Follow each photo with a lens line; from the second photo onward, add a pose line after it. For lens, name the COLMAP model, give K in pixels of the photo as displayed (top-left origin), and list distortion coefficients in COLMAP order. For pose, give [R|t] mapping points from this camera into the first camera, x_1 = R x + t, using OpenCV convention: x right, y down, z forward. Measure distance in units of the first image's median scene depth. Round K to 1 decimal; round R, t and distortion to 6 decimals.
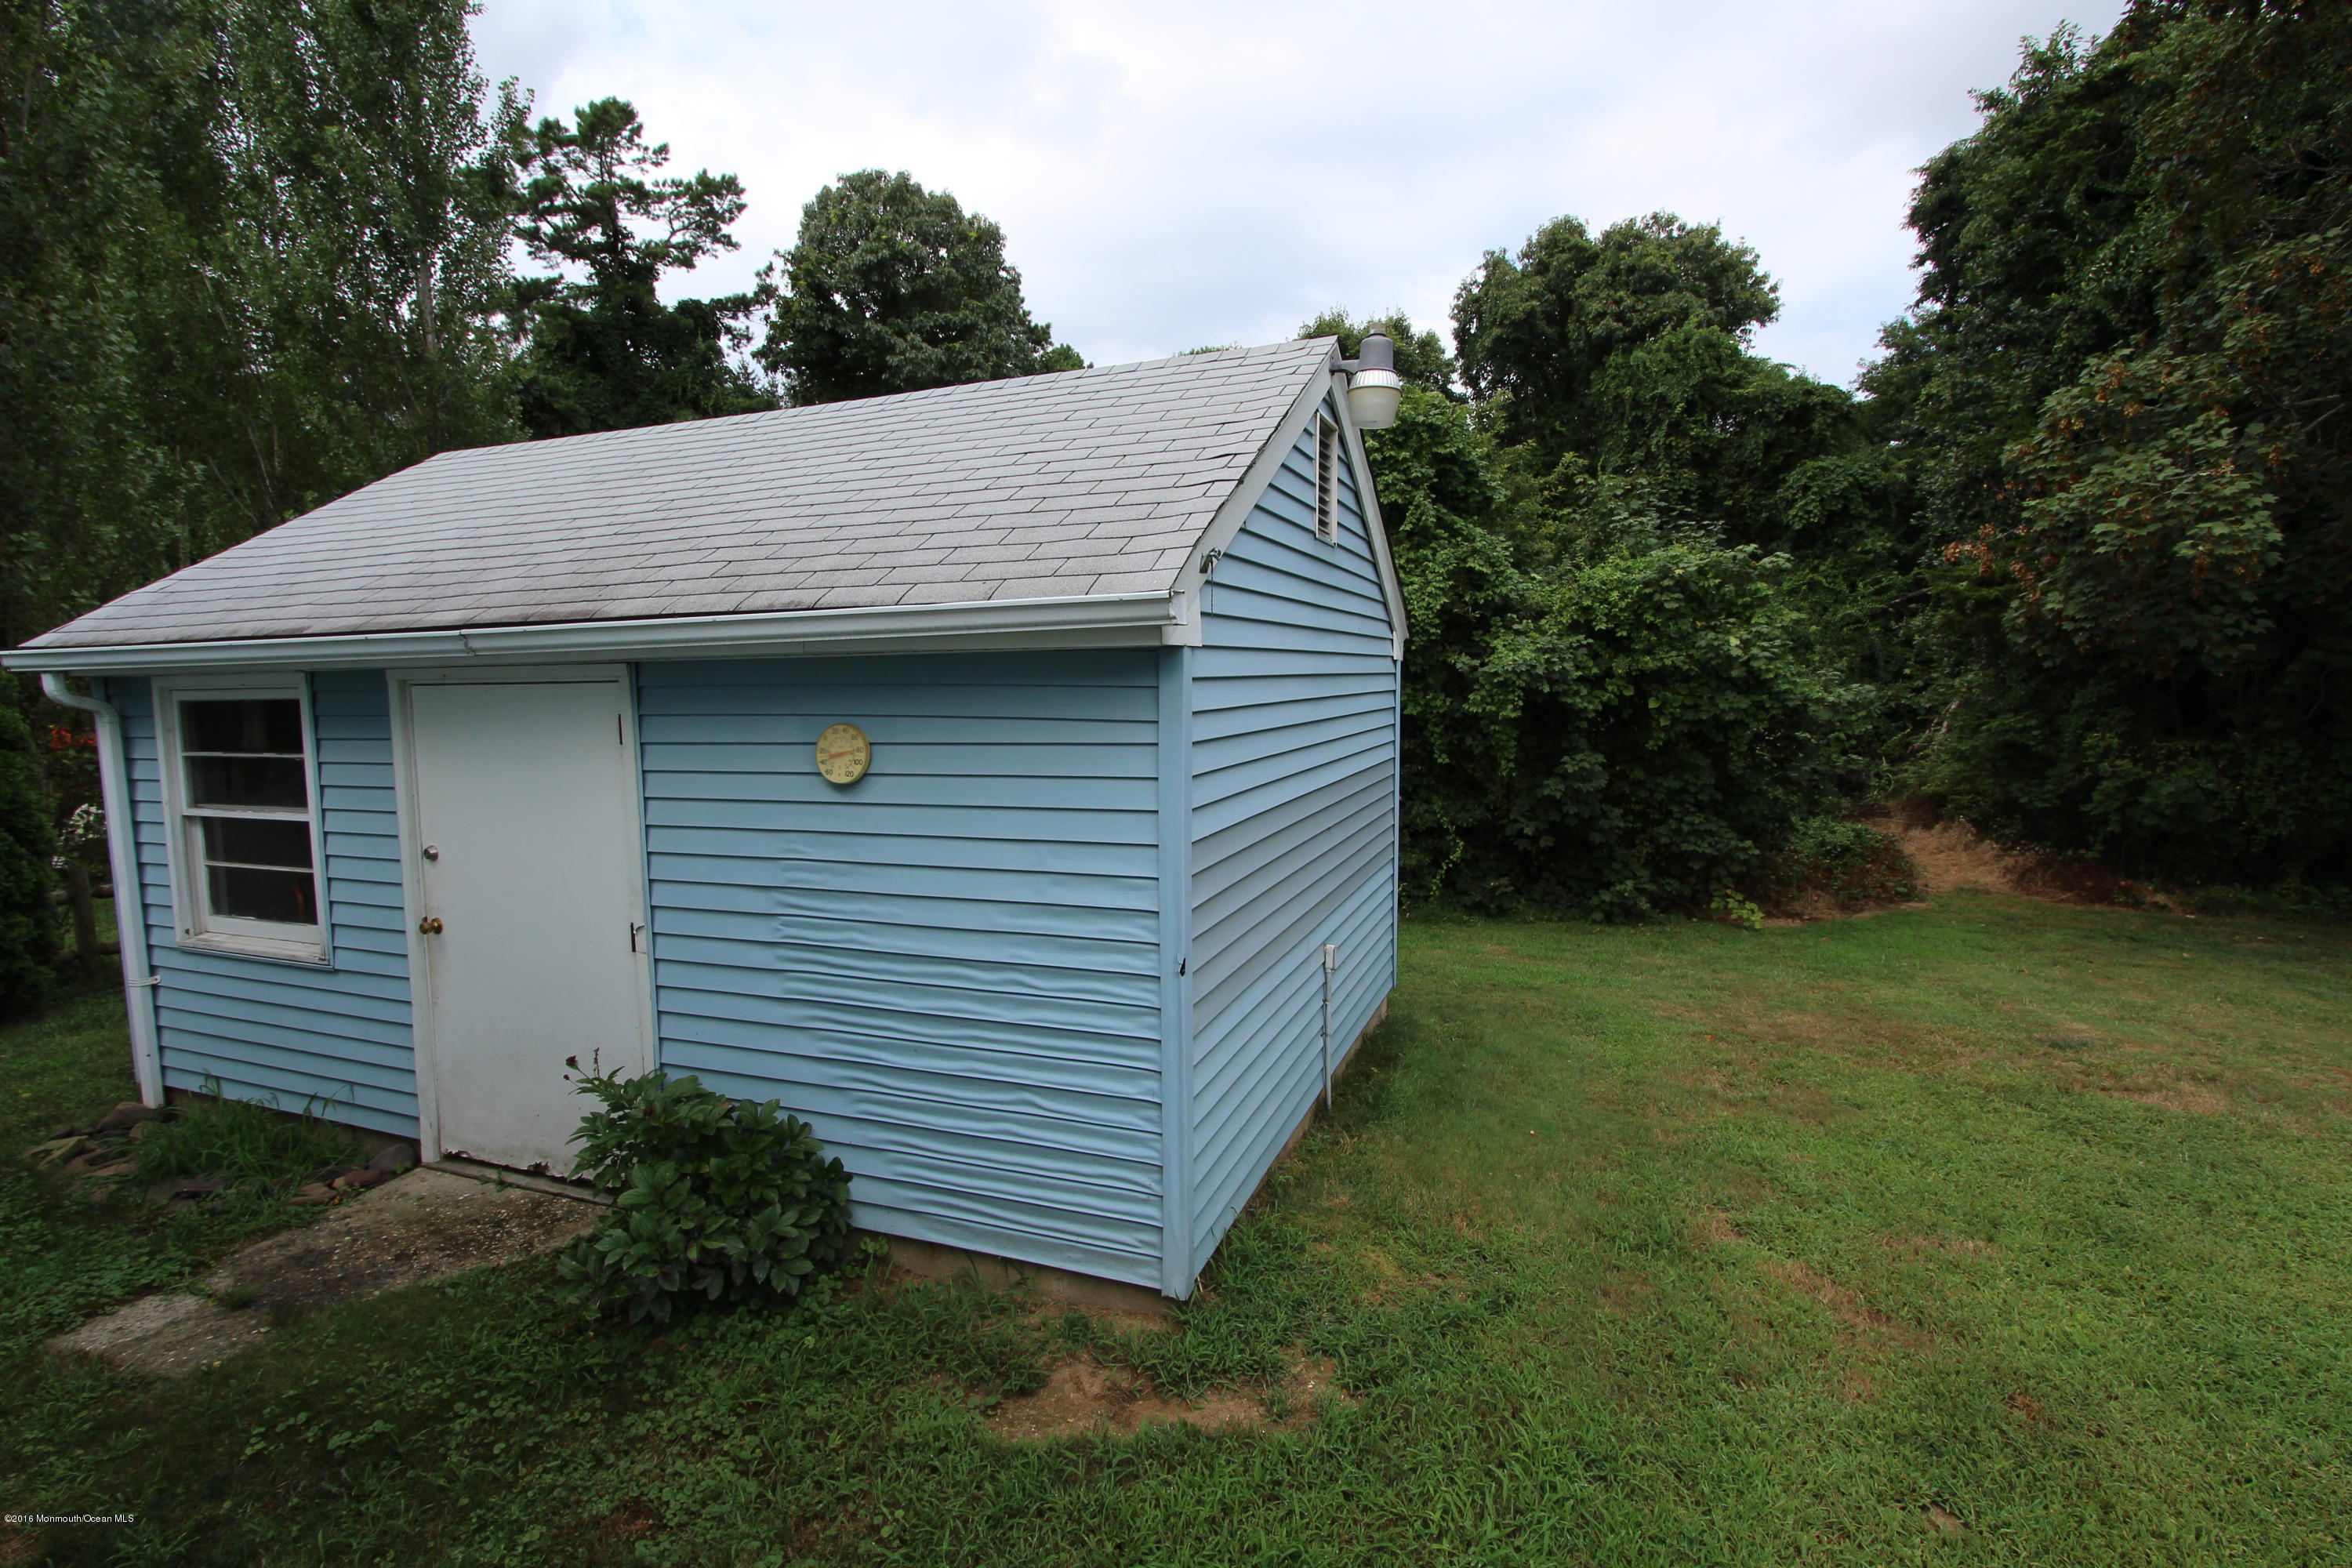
lens RADIAL K [[1088.2, 0, 1166.3], [0, 1088.2, 788.7], [0, 0, 1]] dist [-0.021692, 0.004298]
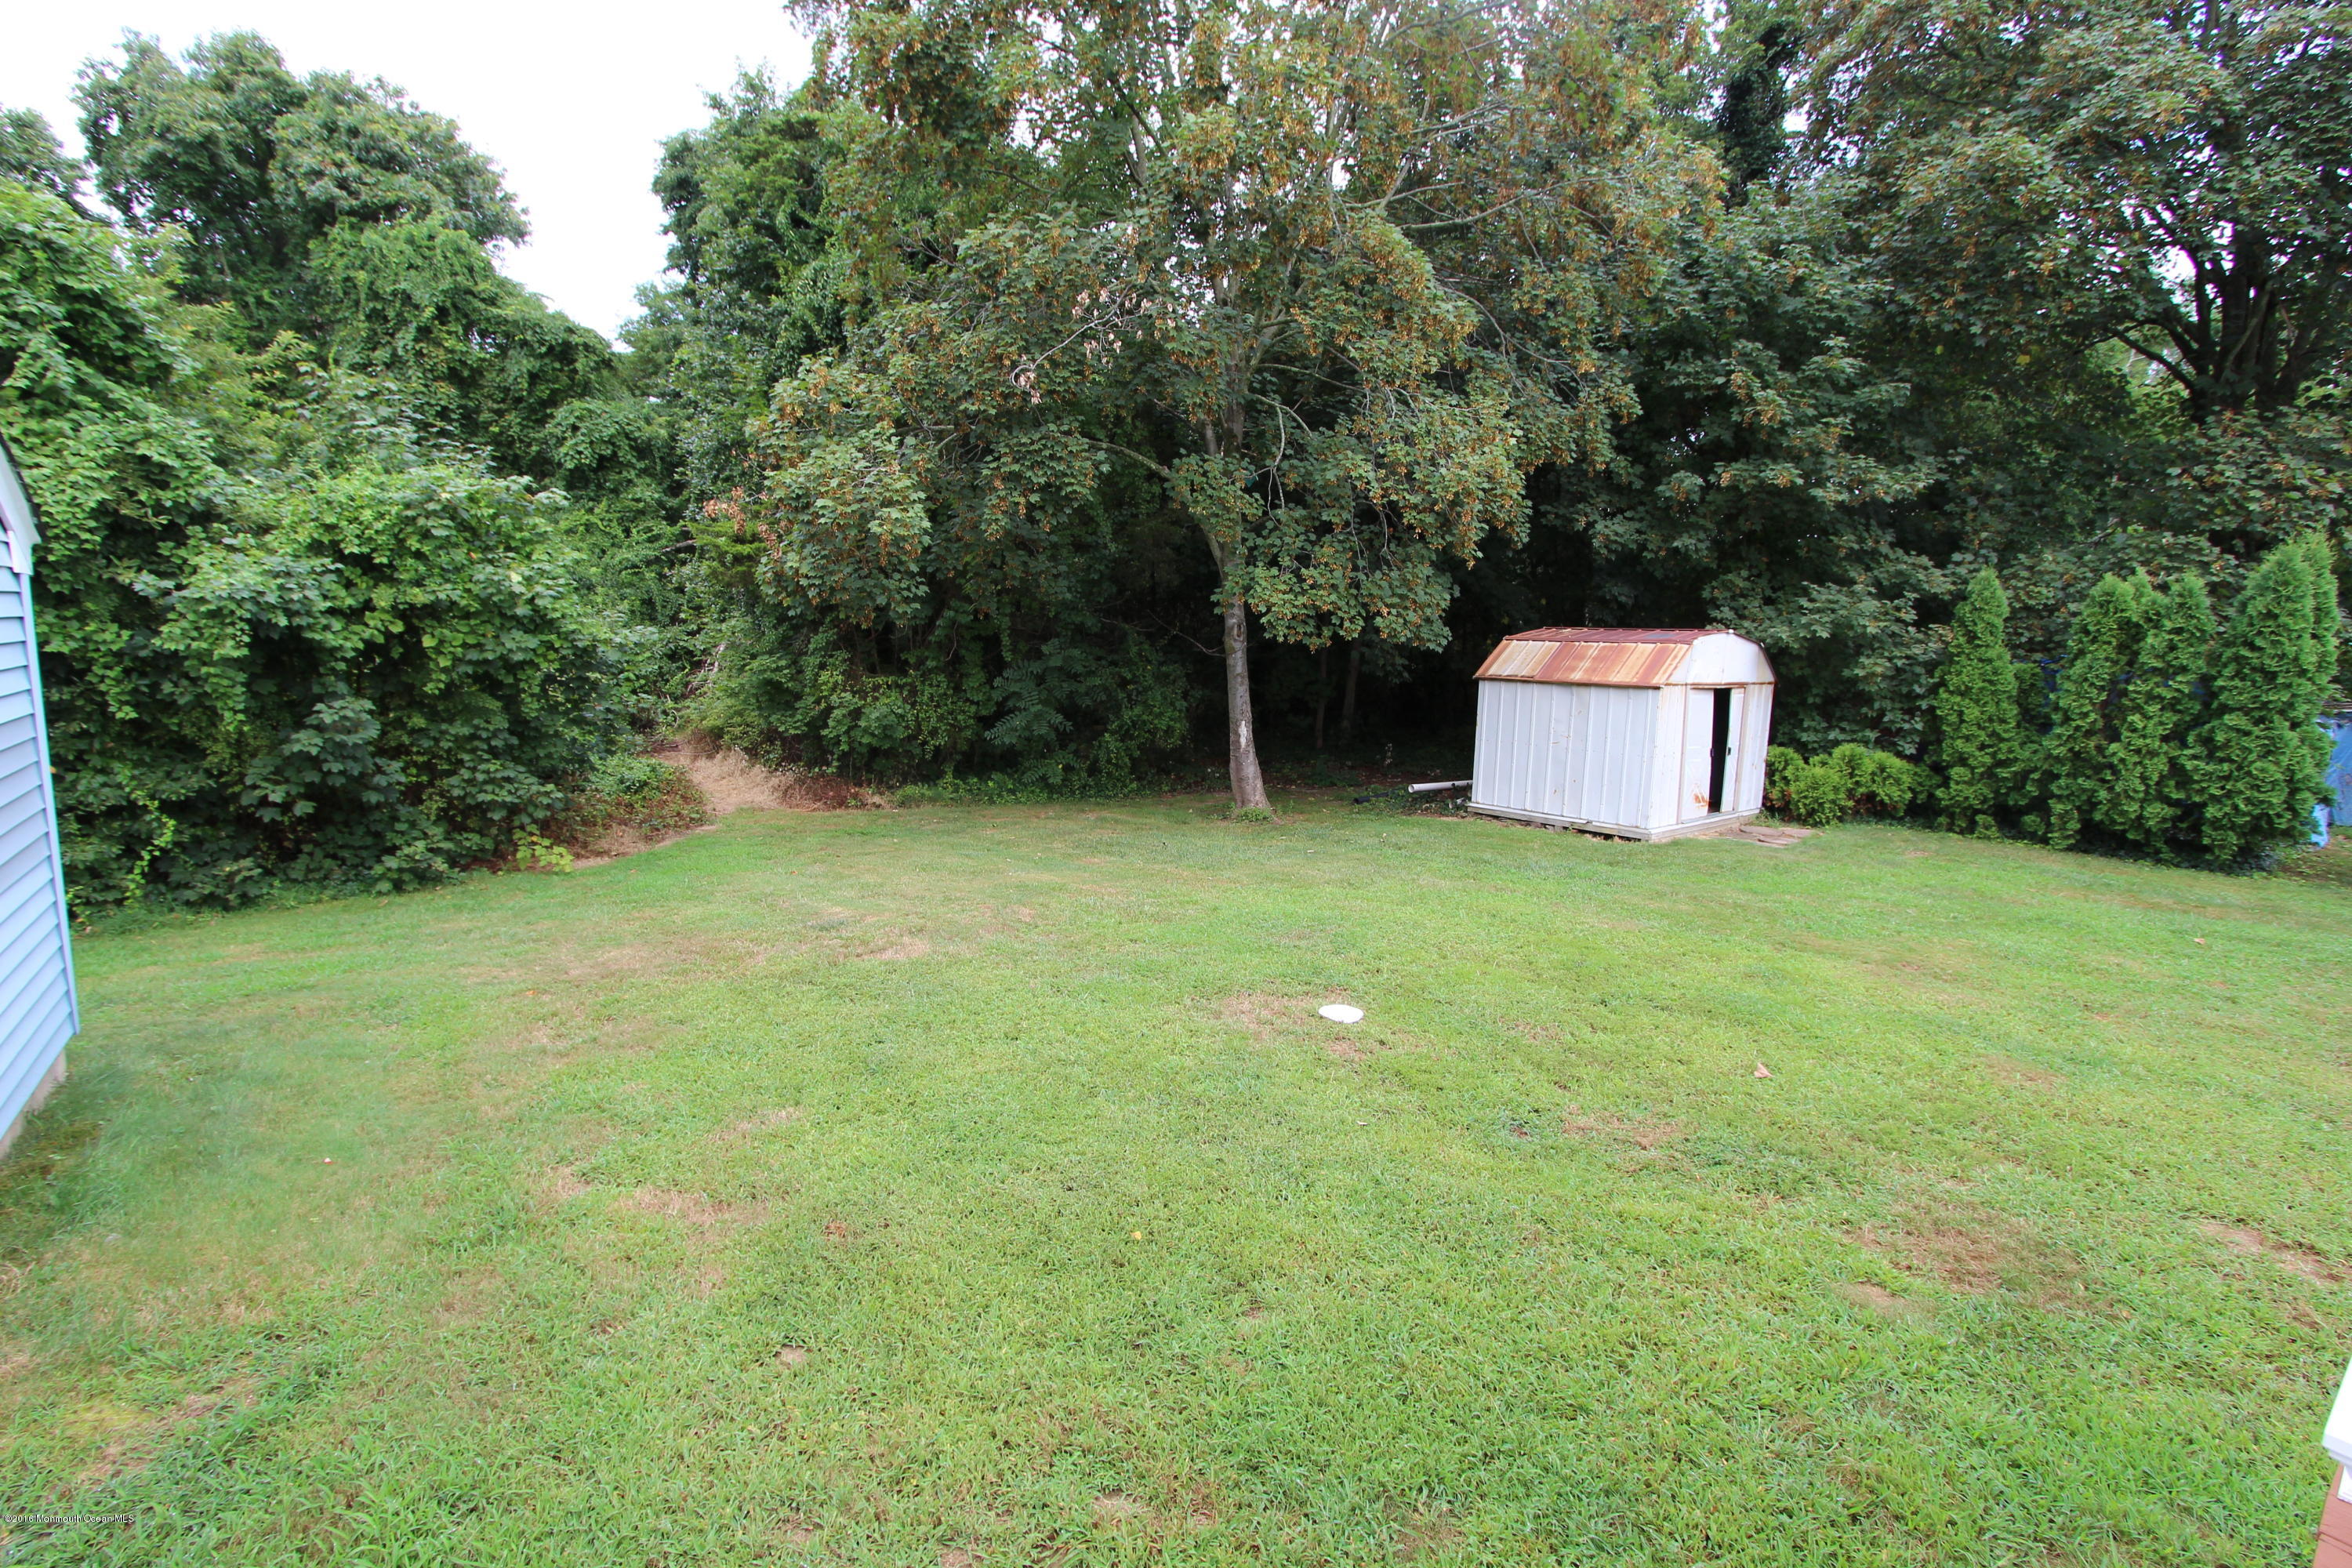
lens RADIAL K [[1088.2, 0, 1172.7], [0, 1088.2, 785.7], [0, 0, 1]] dist [-0.021692, 0.004298]
pose [[0.520231, -0.093364, 0.848907, 0.002377], [0.049244, 0.995632, 0.079323, -0.000367], [-0.852604, 0.000537, 0.522557, 0.011016]]
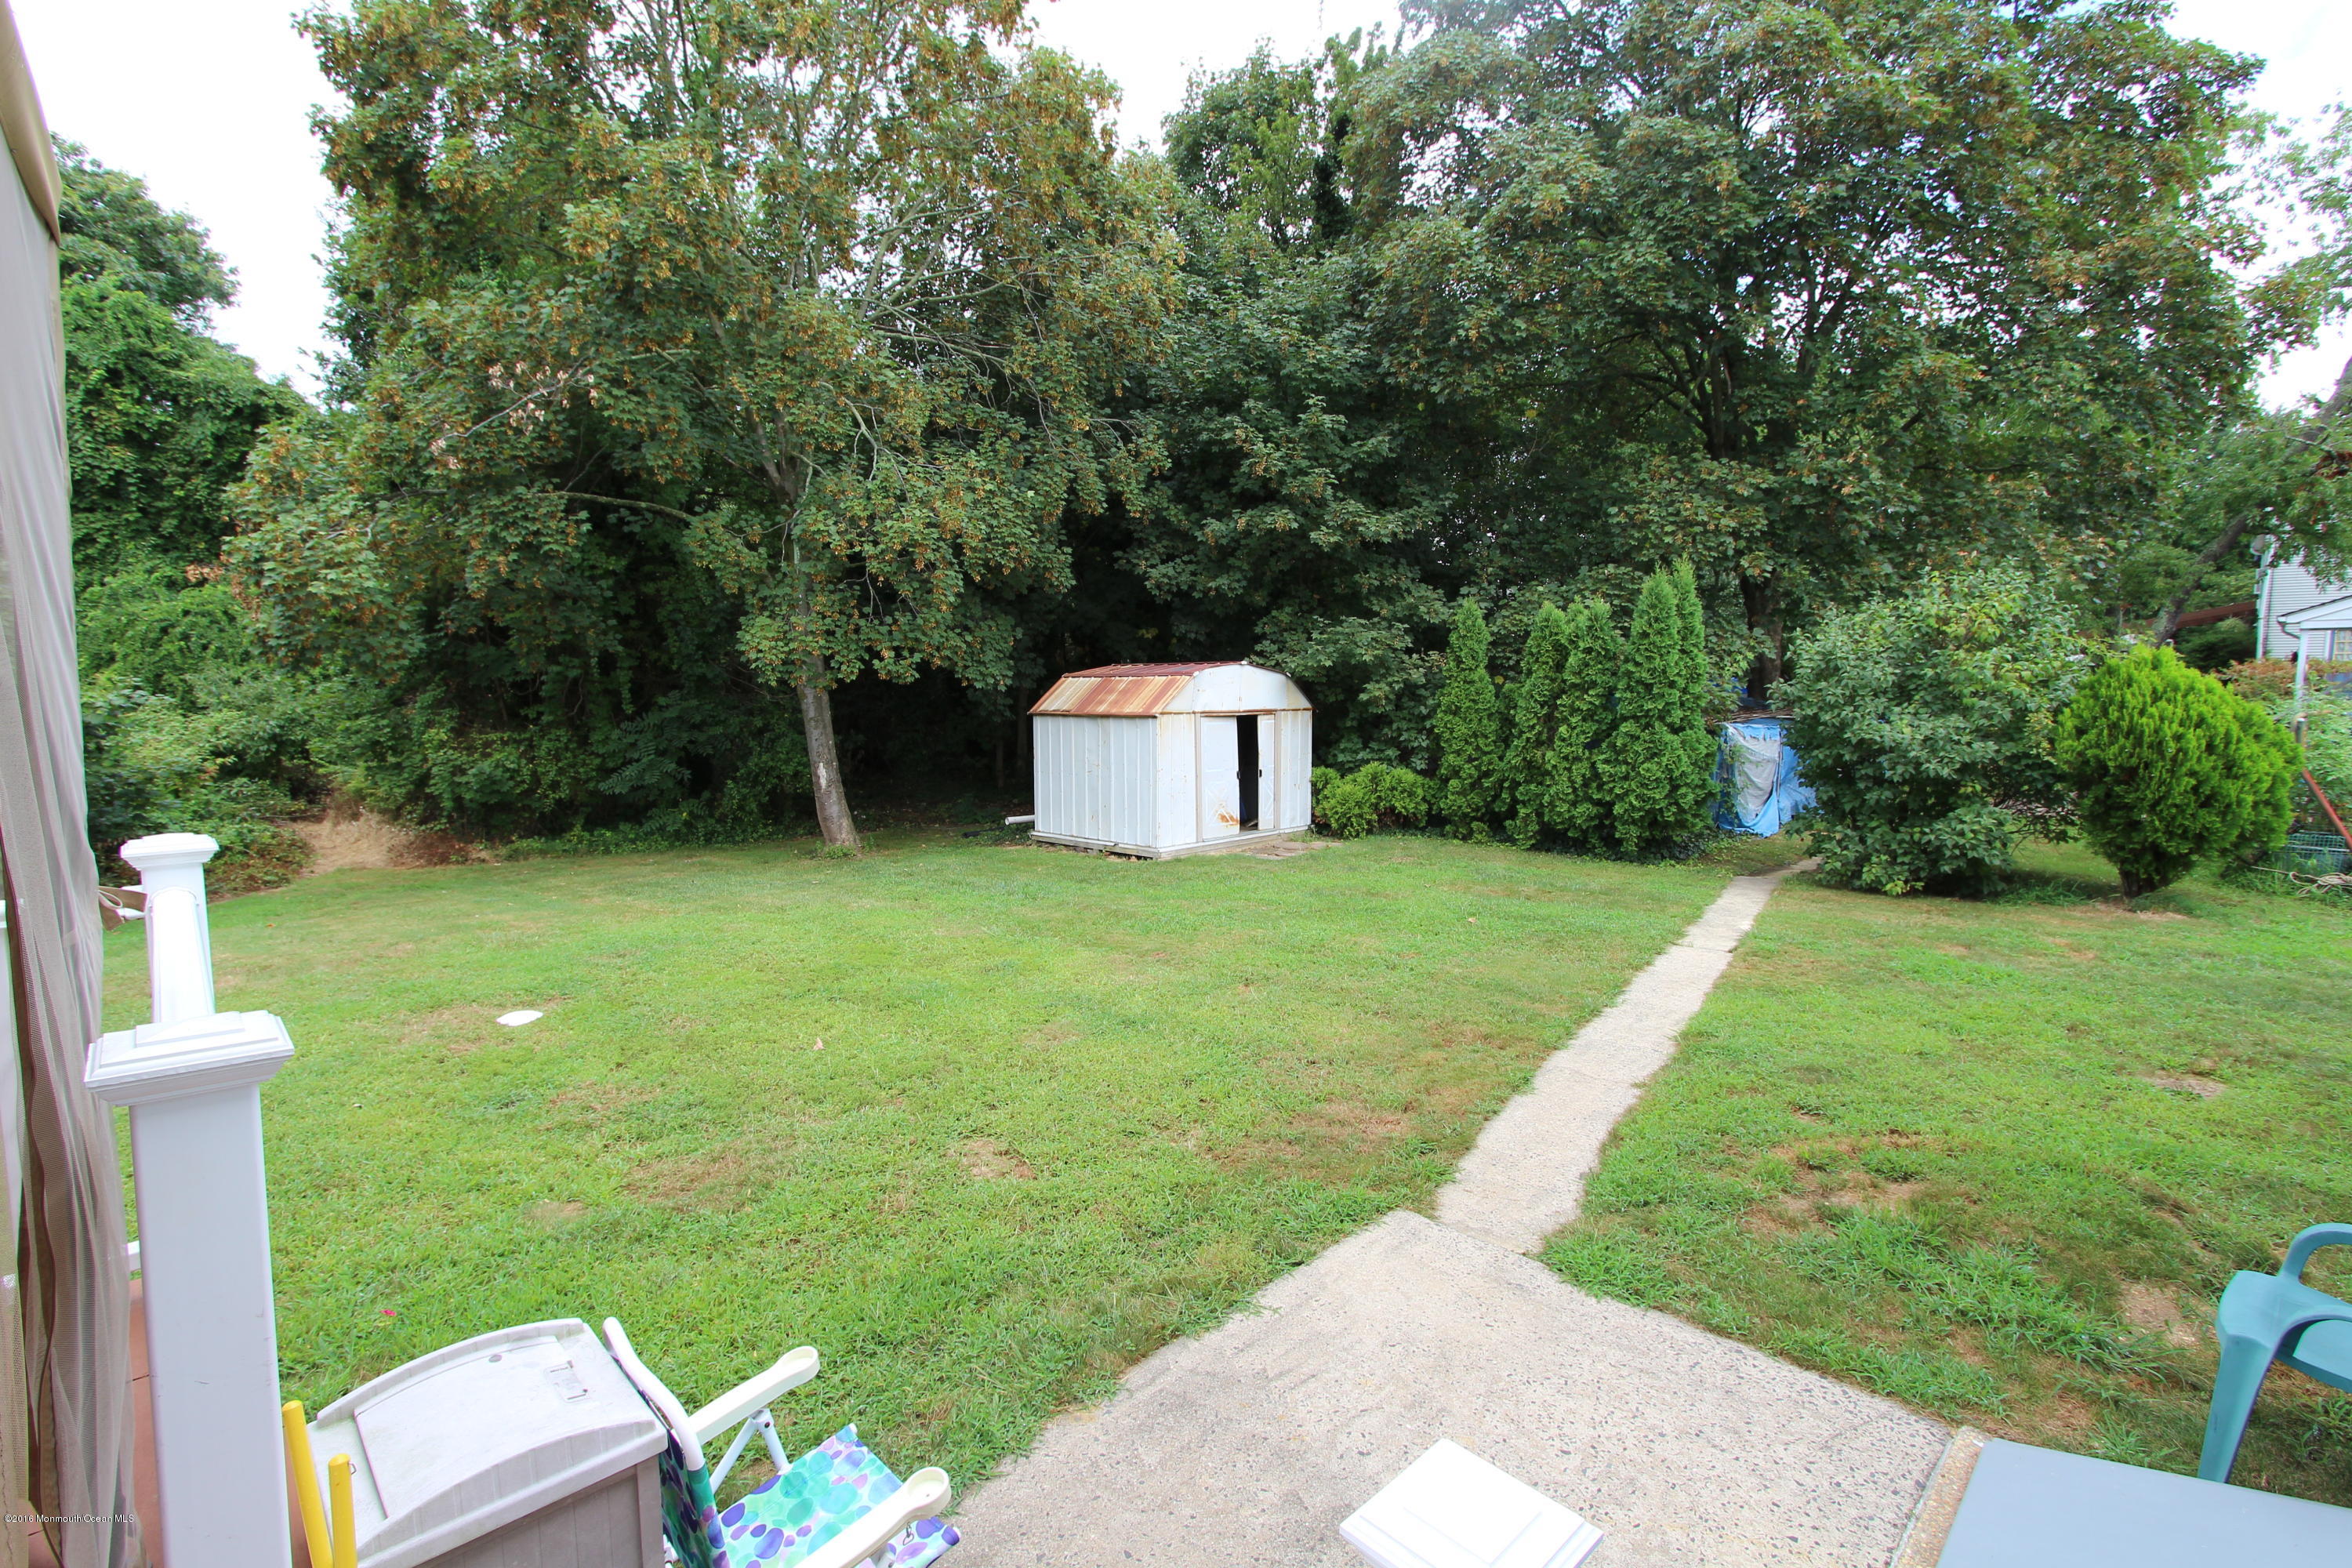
lens RADIAL K [[1088.2, 0, 1177.6], [0, 1088.2, 786.2], [0, 0, 1]] dist [-0.021692, 0.004298]
pose [[0.427509, -0.075675, 0.900838, 0.127051], [0.084352, 0.995482, 0.043594, 0.037936], [-0.900067, 0.057351, 0.431961, -0.367734]]
